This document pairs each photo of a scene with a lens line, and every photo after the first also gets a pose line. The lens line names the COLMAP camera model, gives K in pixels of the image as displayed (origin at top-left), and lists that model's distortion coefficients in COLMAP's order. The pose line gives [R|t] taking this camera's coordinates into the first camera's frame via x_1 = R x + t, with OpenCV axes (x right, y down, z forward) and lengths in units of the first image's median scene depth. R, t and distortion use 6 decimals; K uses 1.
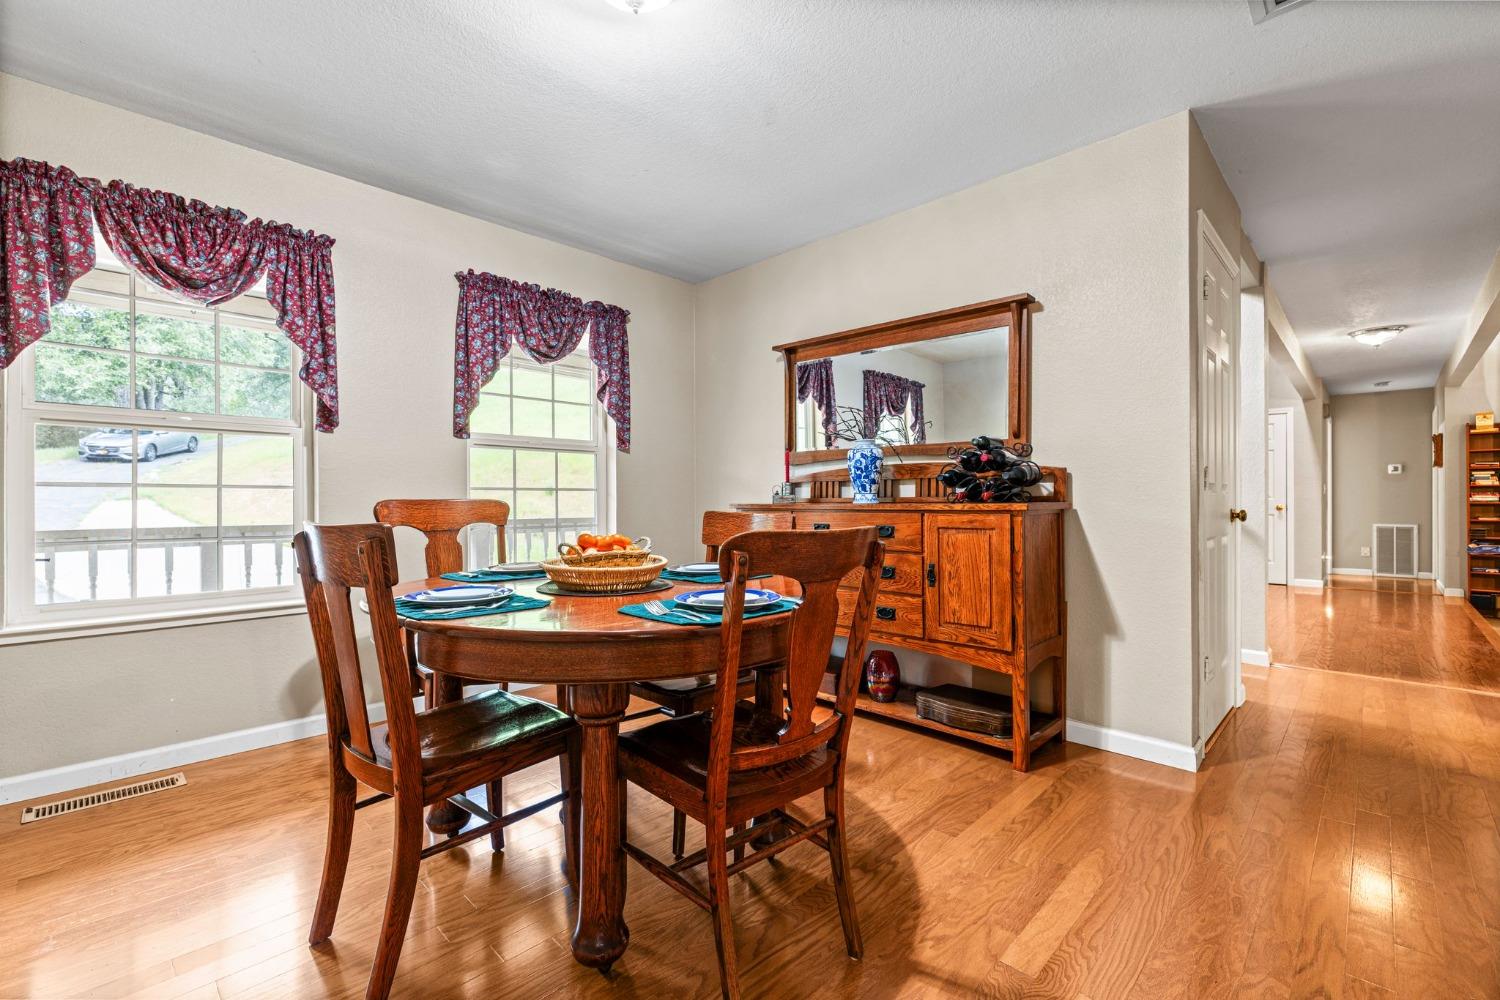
lens RADIAL K [[649.8, 0, 750.0], [0, 649.8, 500.0], [0, 0, 1]] dist [-0.000067, -0.000174]
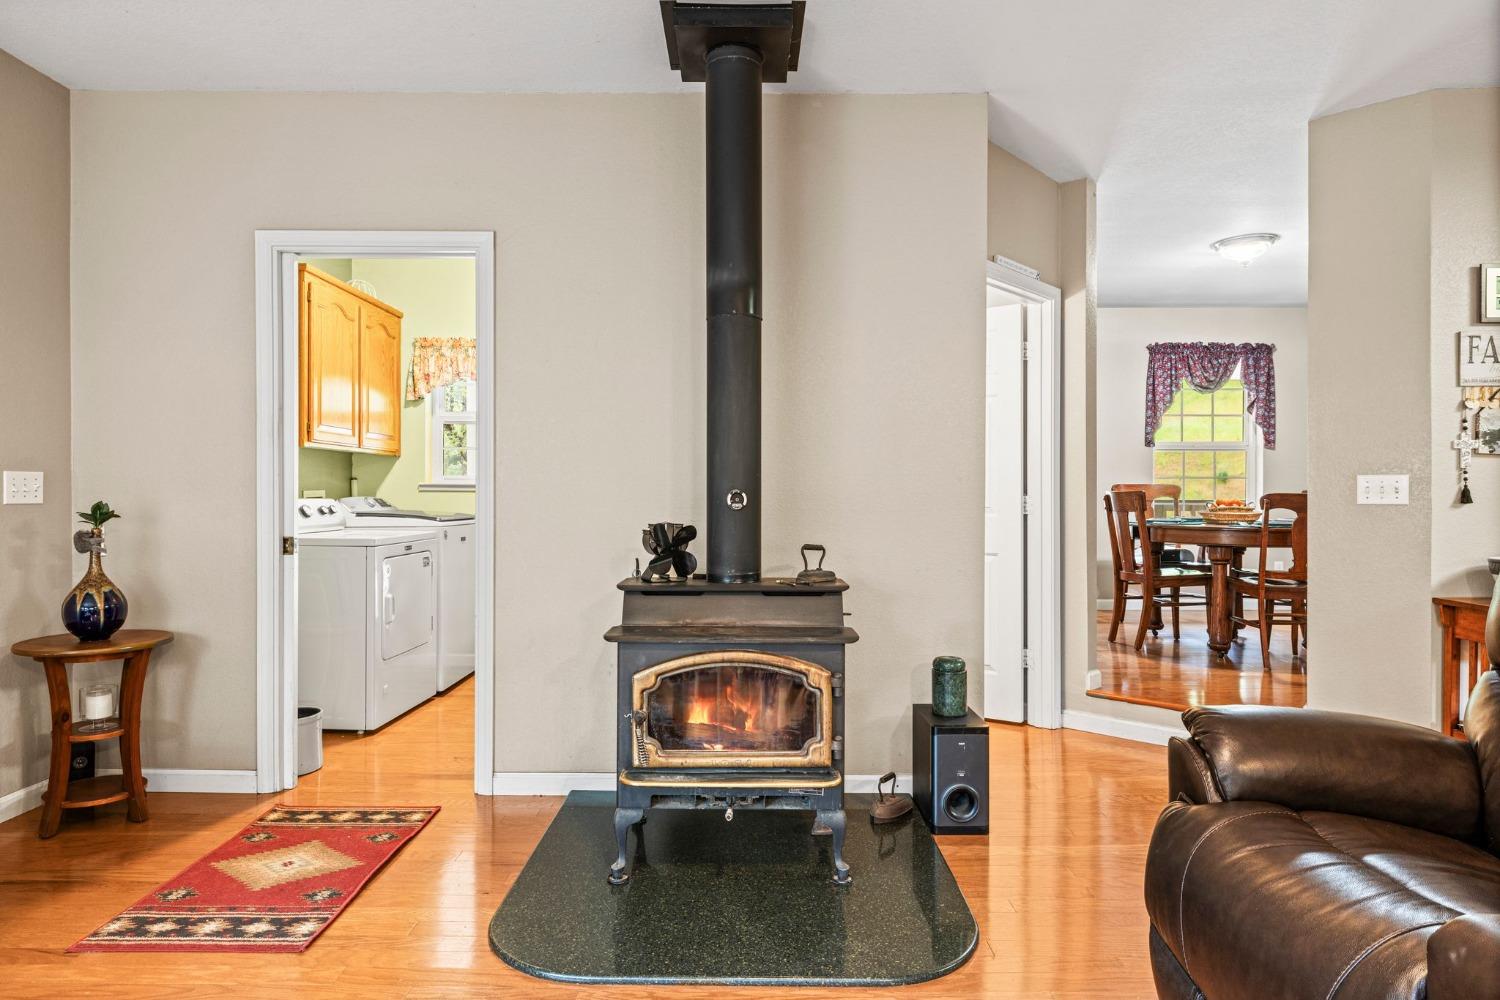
lens RADIAL K [[858.6, 0, 750.7], [0, 858.6, 494.7], [0, 0, 1]] dist [-0.000620, -0.000441]
pose [[0.692919, 0.008140, -0.720969, 0.379941], [-0.004842, 0.999966, 0.006637, 0.013372], [0.720999, -0.001108, 0.692935, -1.110142]]
